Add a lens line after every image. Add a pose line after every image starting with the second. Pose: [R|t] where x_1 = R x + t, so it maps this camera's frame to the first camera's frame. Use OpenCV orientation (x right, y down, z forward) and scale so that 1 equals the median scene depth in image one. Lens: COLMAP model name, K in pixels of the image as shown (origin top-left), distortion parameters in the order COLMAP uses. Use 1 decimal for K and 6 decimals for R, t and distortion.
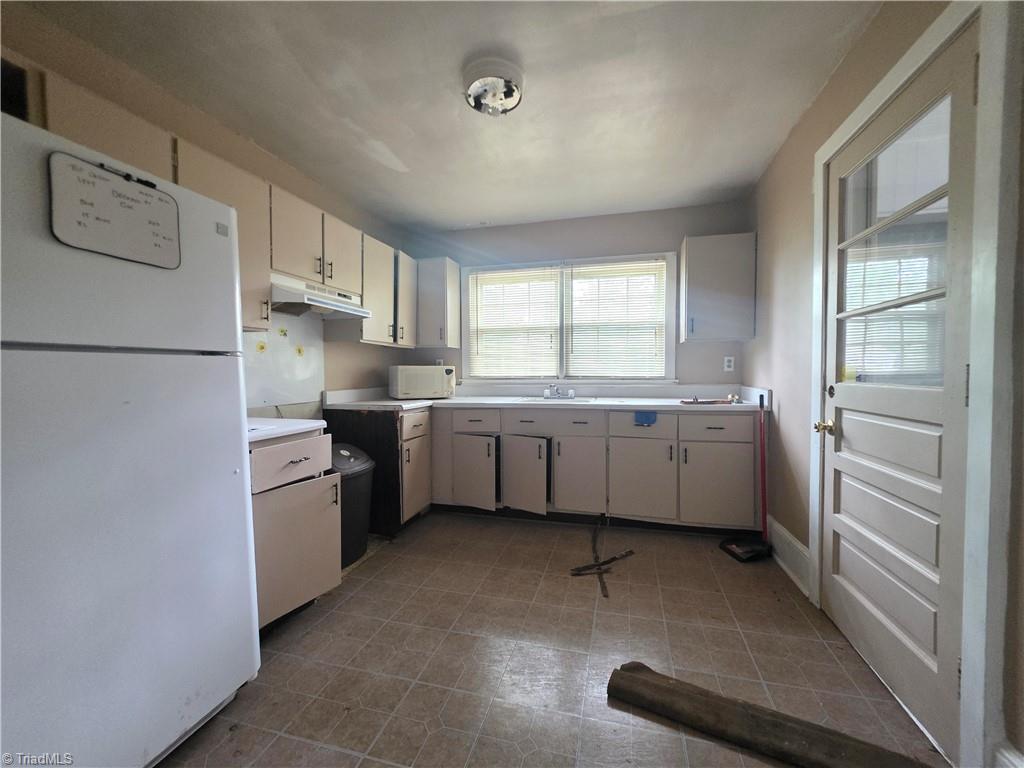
lens RADIAL K [[413.9, 0, 509.7], [0, 413.9, 383.9], [0, 0, 1]] dist [-0.000768, 0.000577]
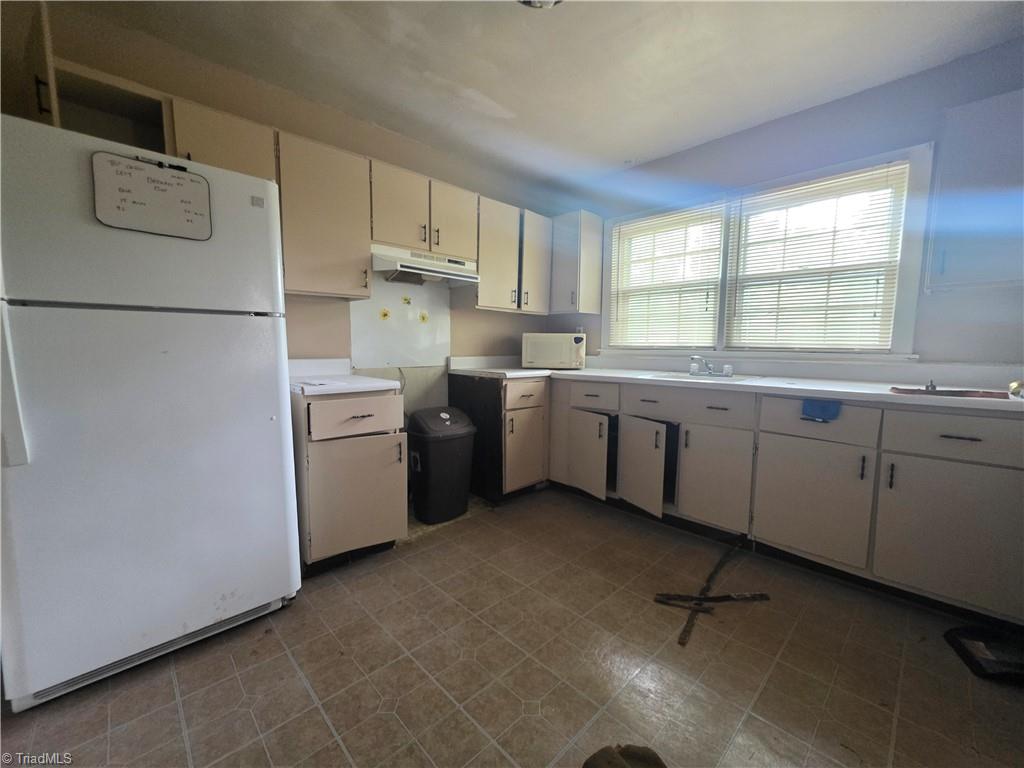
lens RADIAL K [[413.9, 0, 512.2], [0, 413.9, 385.4], [0, 0, 1]] dist [-0.000768, 0.000577]
pose [[0.858727, 0.062166, -0.508648, 0.249437], [-0.028860, 0.996906, 0.073116, 0.009761], [0.511620, -0.048107, 0.857864, 0.187237]]
